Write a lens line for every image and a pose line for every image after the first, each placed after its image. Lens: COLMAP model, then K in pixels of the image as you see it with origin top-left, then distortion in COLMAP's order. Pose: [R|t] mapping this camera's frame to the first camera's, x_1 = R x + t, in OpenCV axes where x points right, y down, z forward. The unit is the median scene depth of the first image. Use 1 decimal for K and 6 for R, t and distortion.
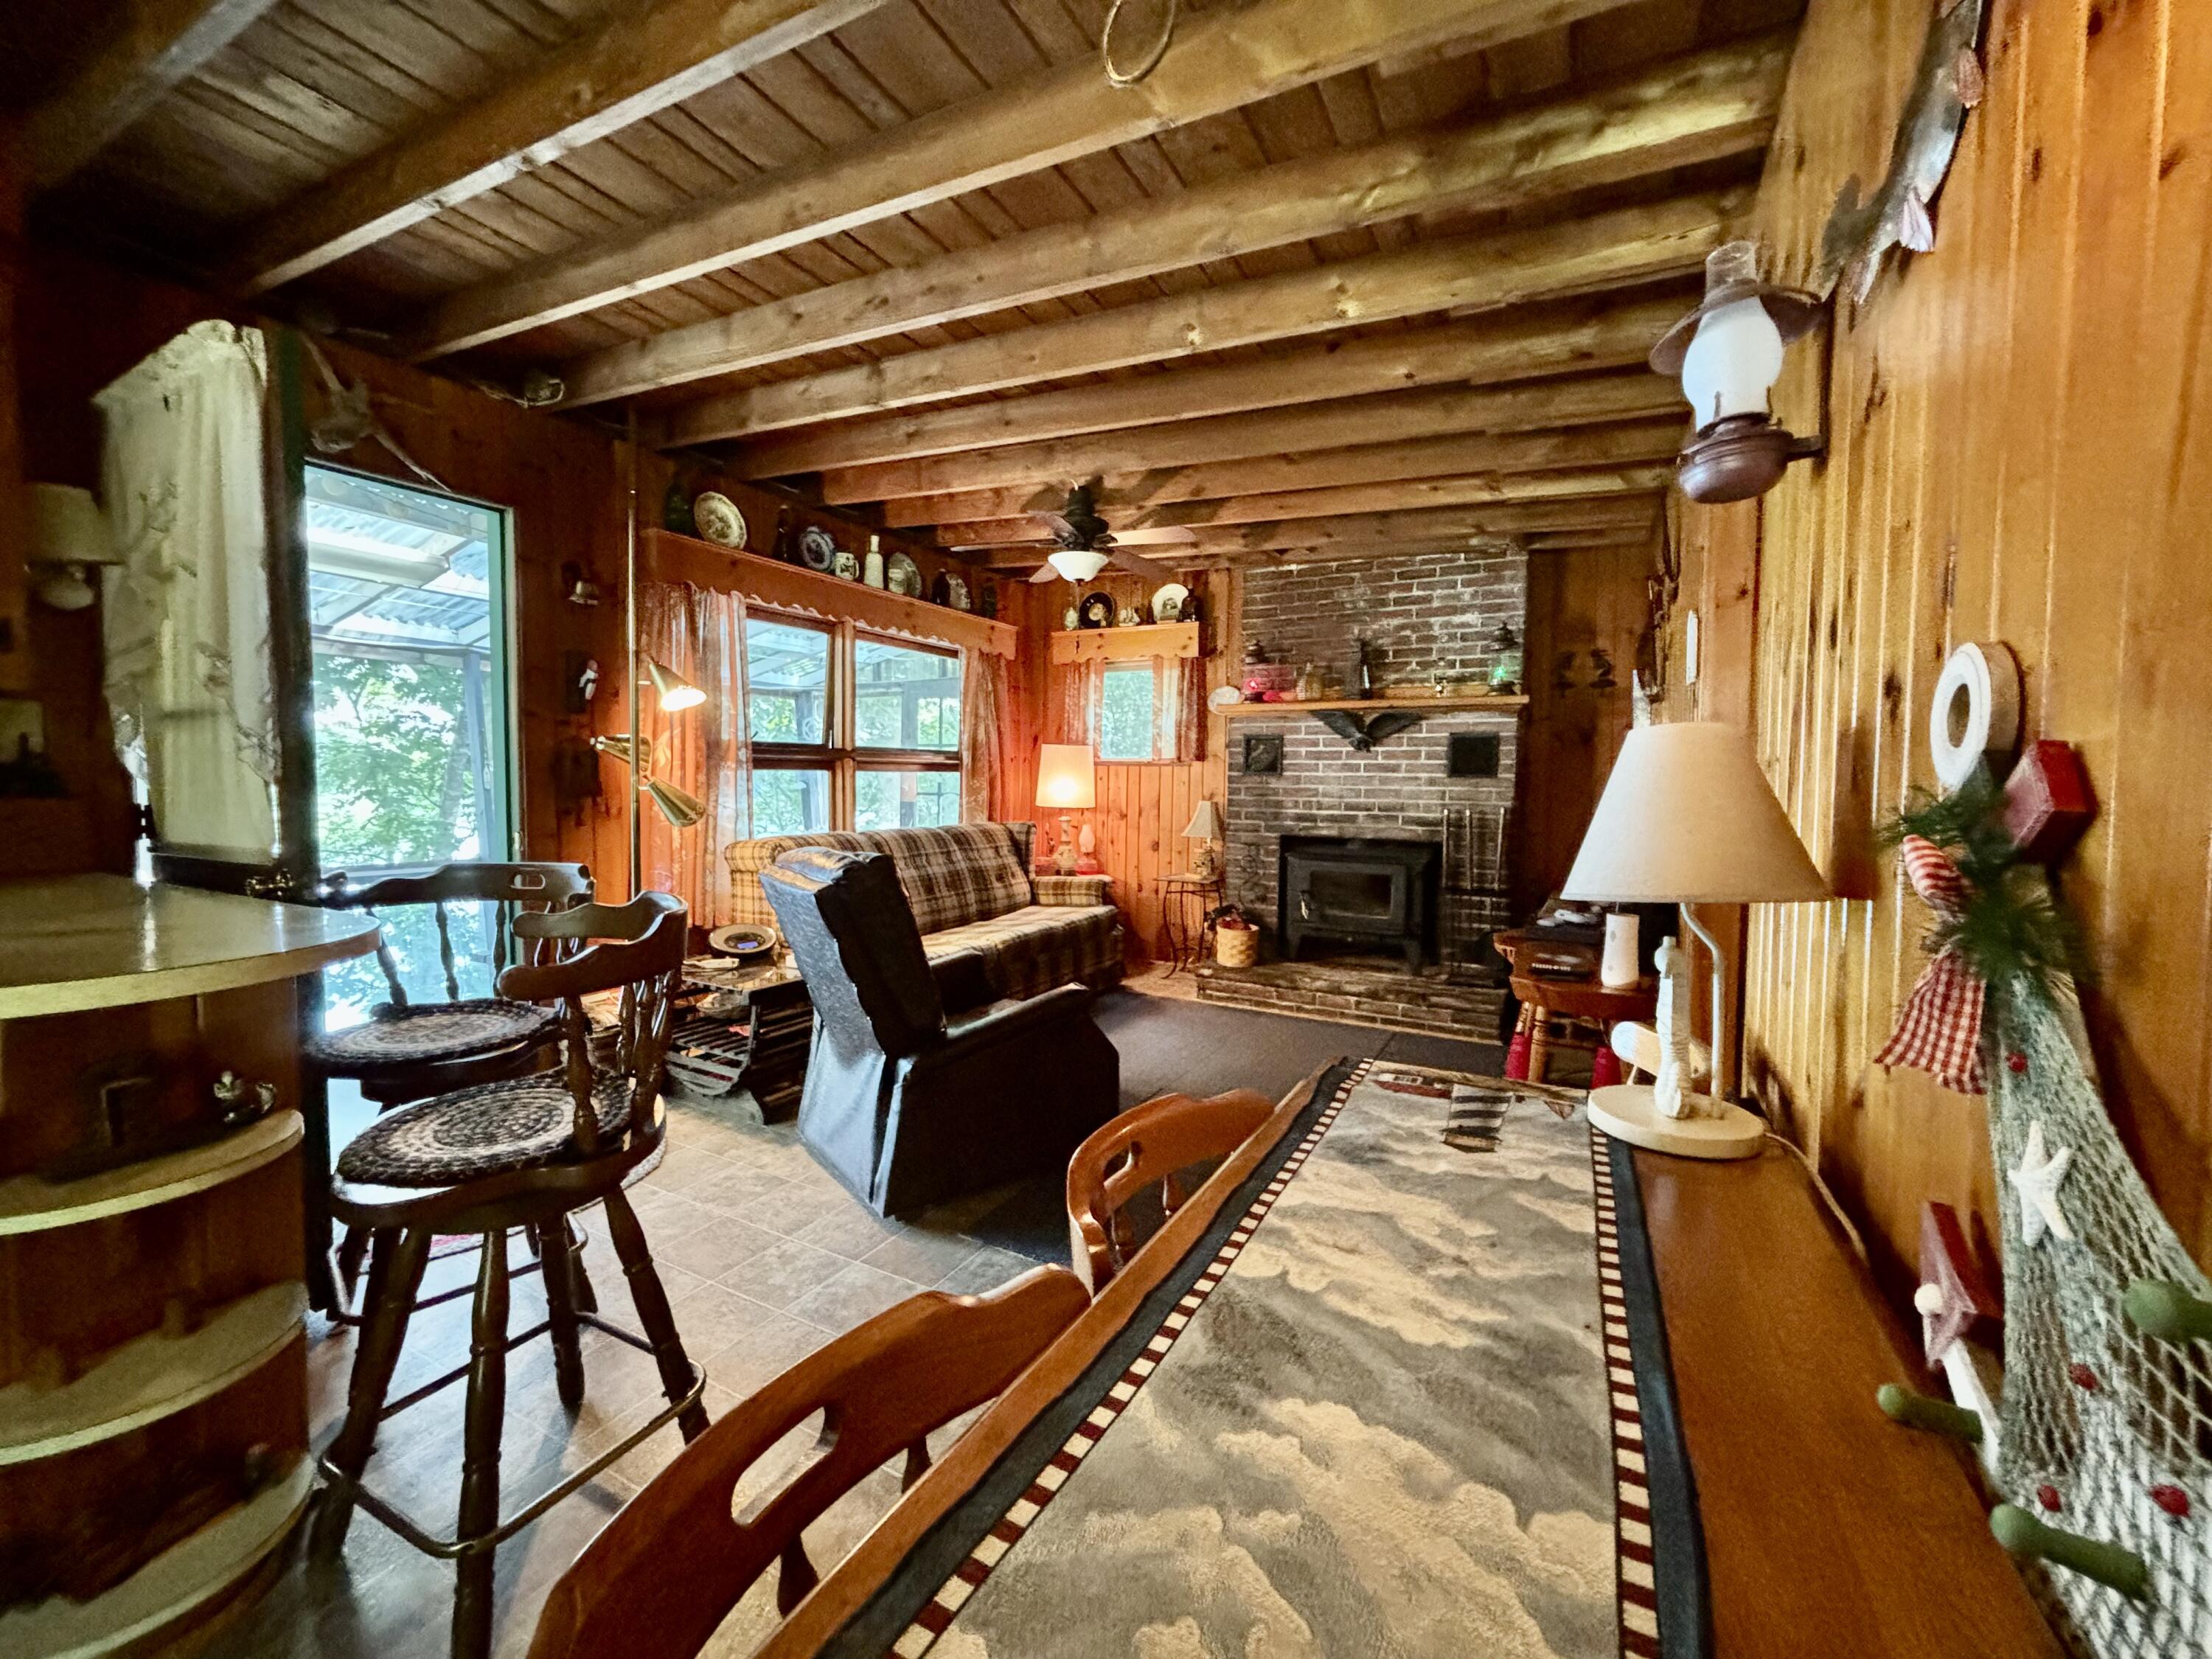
lens RADIAL K [[892.2, 0, 1095.5], [0, 892.2, 828.2], [0, 0, 1]] dist [0.001317, -0.000848]
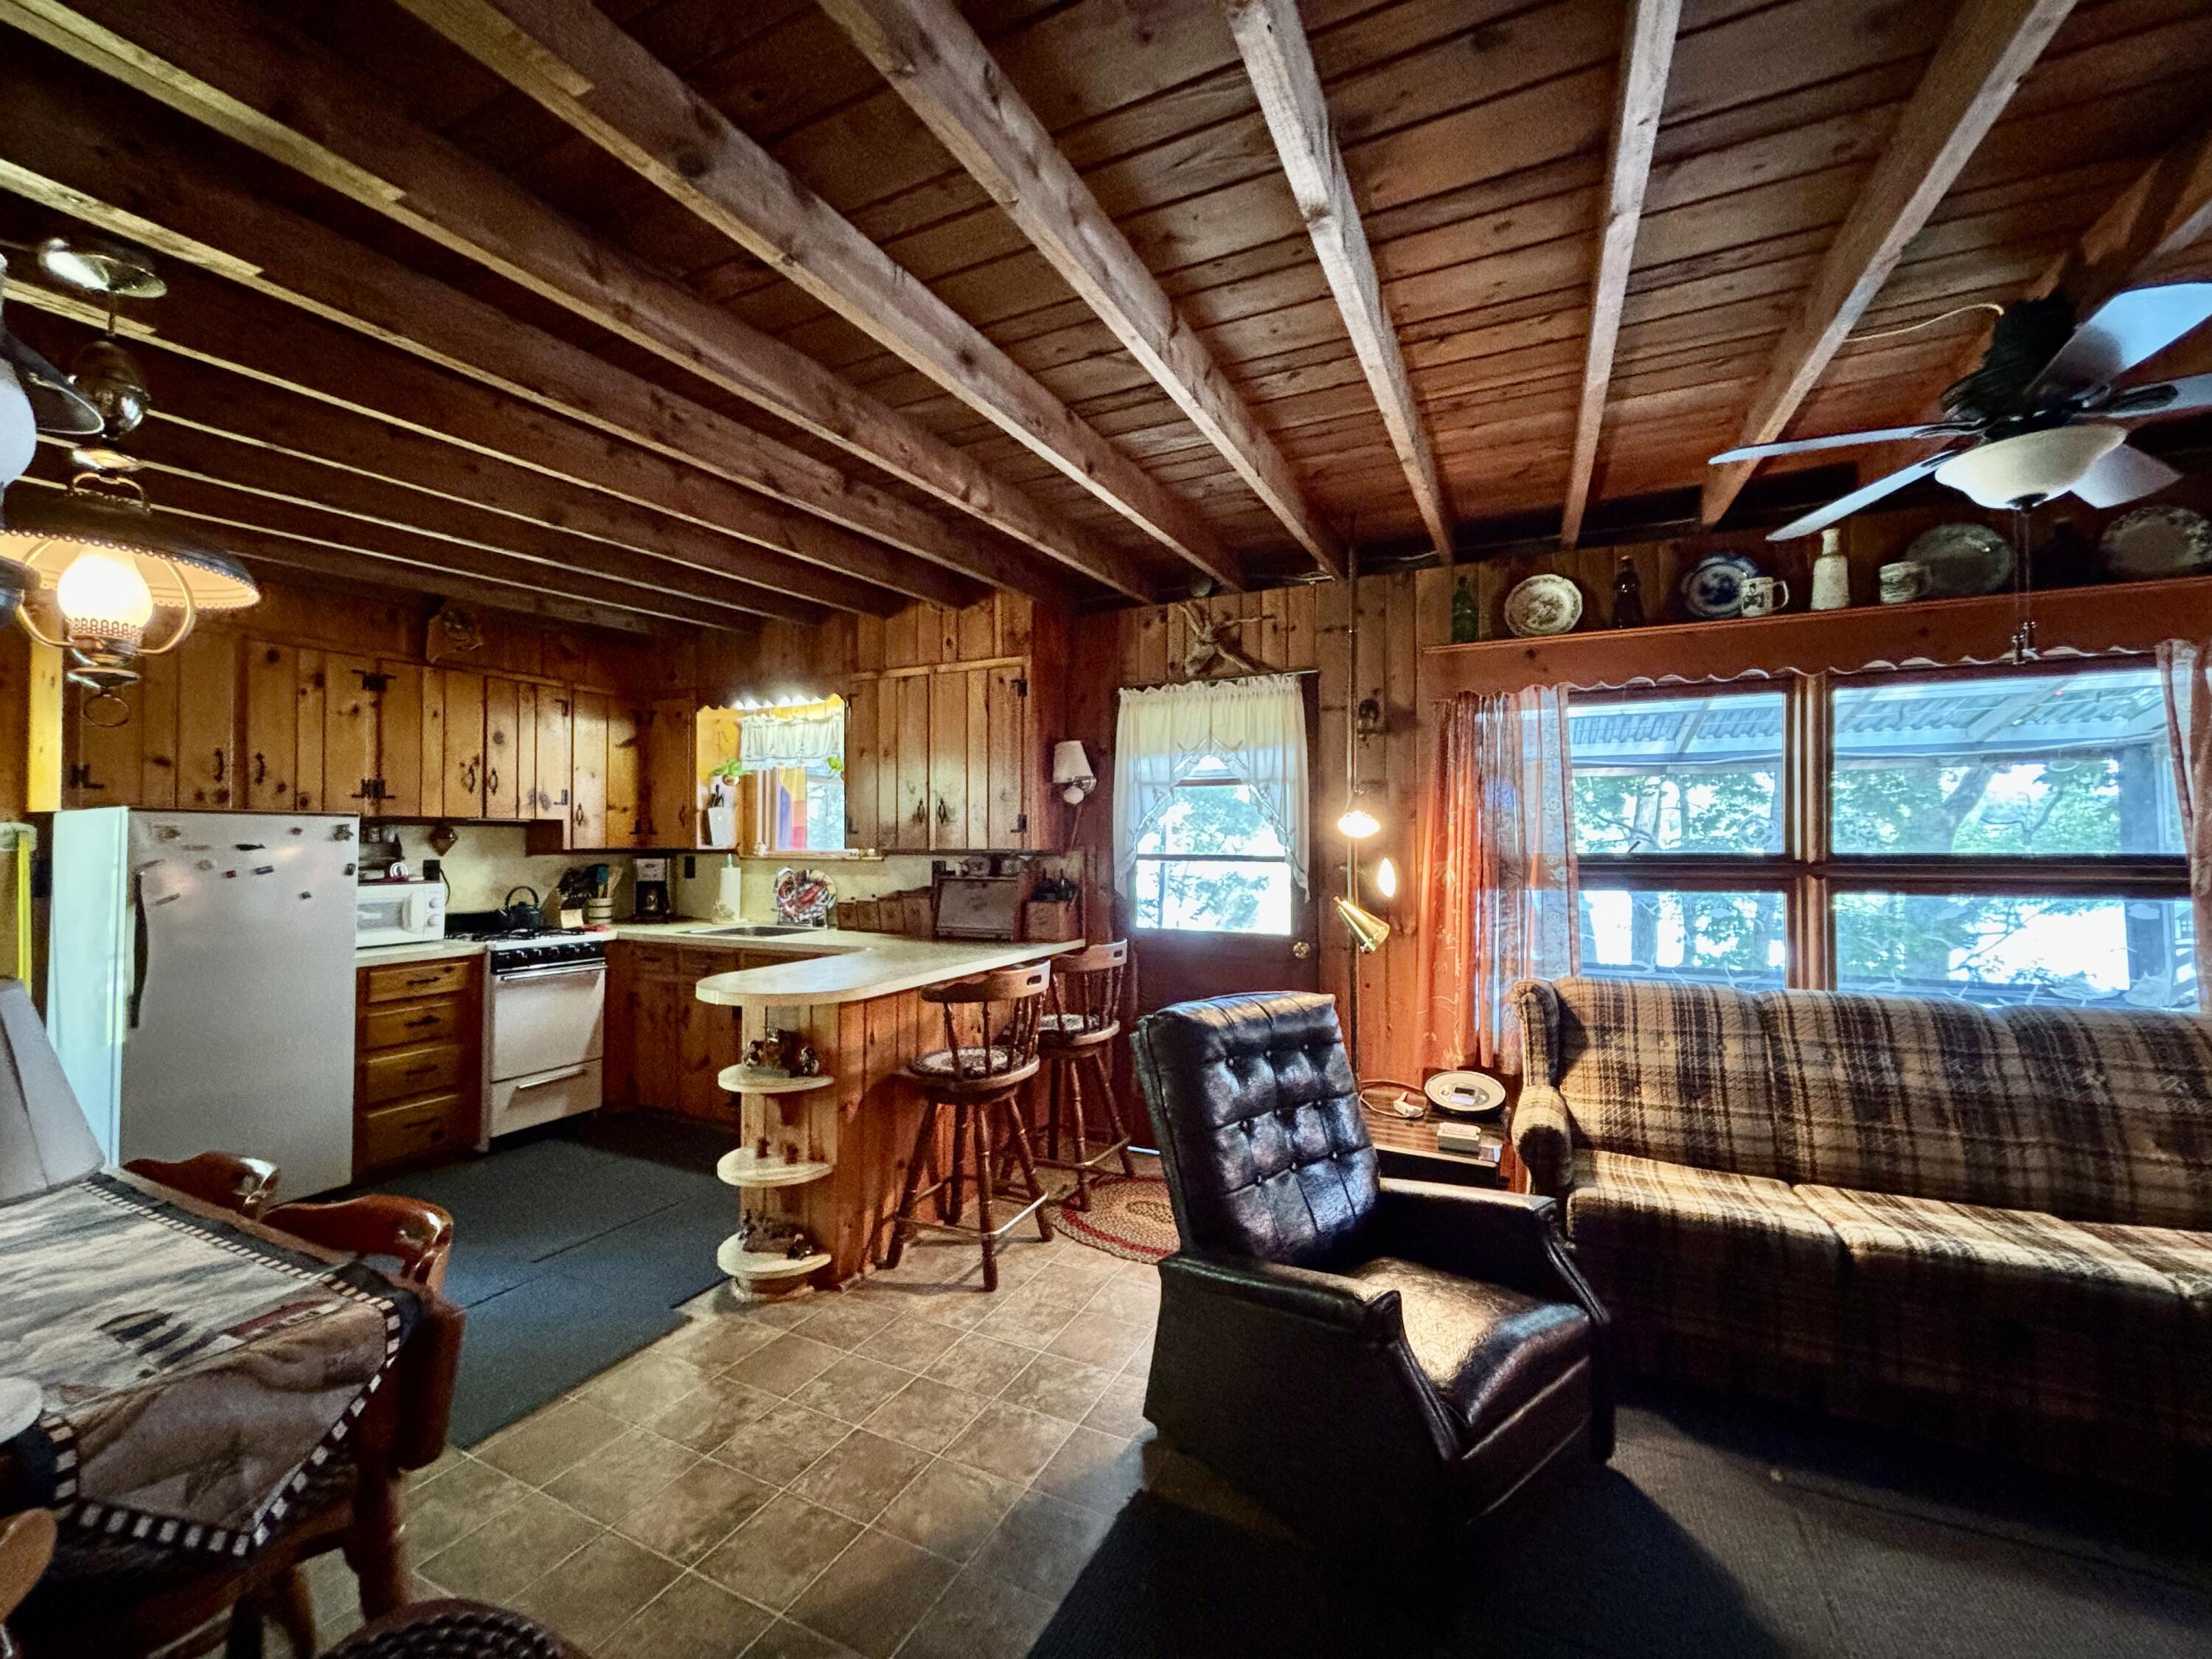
lens RADIAL K [[892.2, 0, 1104.4], [0, 892.2, 823.2], [0, 0, 1]] dist [0.001317, -0.000848]
pose [[0.056174, -0.032804, -0.997882, 0.398841], [-0.057106, 0.997718, -0.036013, -0.074066], [0.996787, 0.059008, 0.054172, 0.520225]]
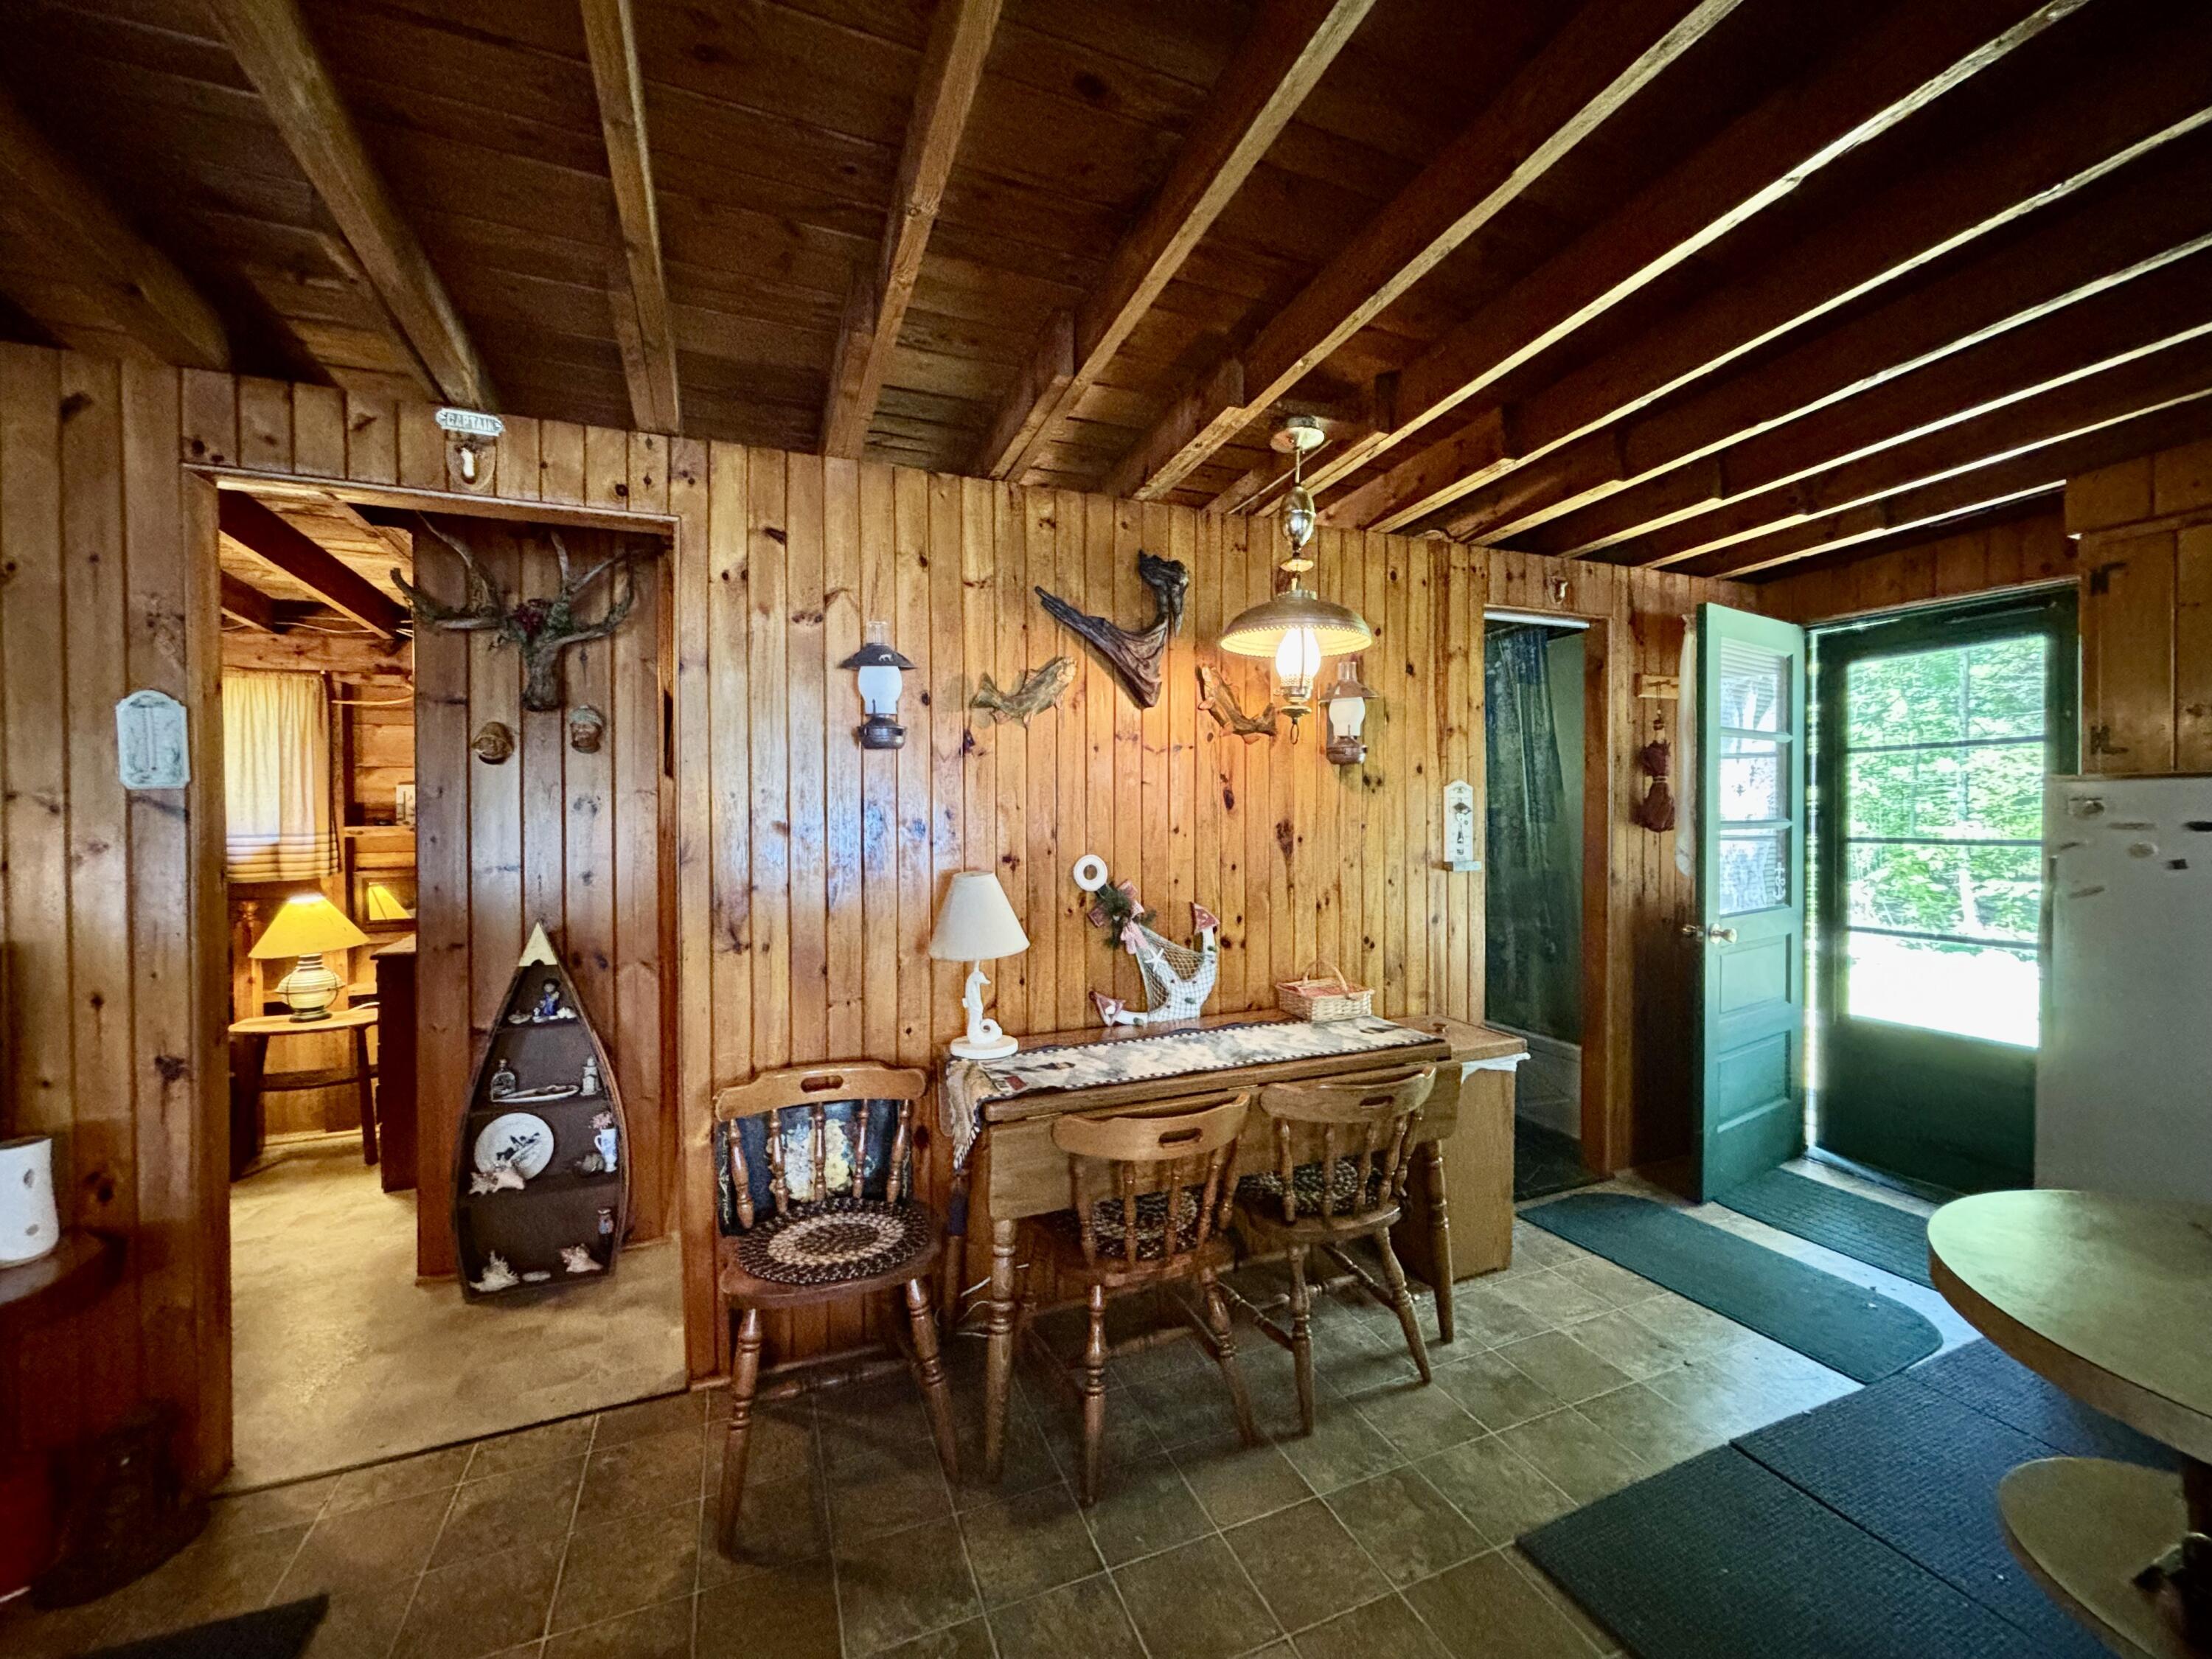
lens RADIAL K [[892.2, 0, 1110.3], [0, 892.2, 825.4], [0, 0, 1]] dist [0.001317, -0.000848]
pose [[-0.780673, -0.015194, 0.624755, -0.254385], [0.029493, 0.997695, 0.061117, -0.090715], [-0.624243, 0.066138, -0.778425, 0.638114]]
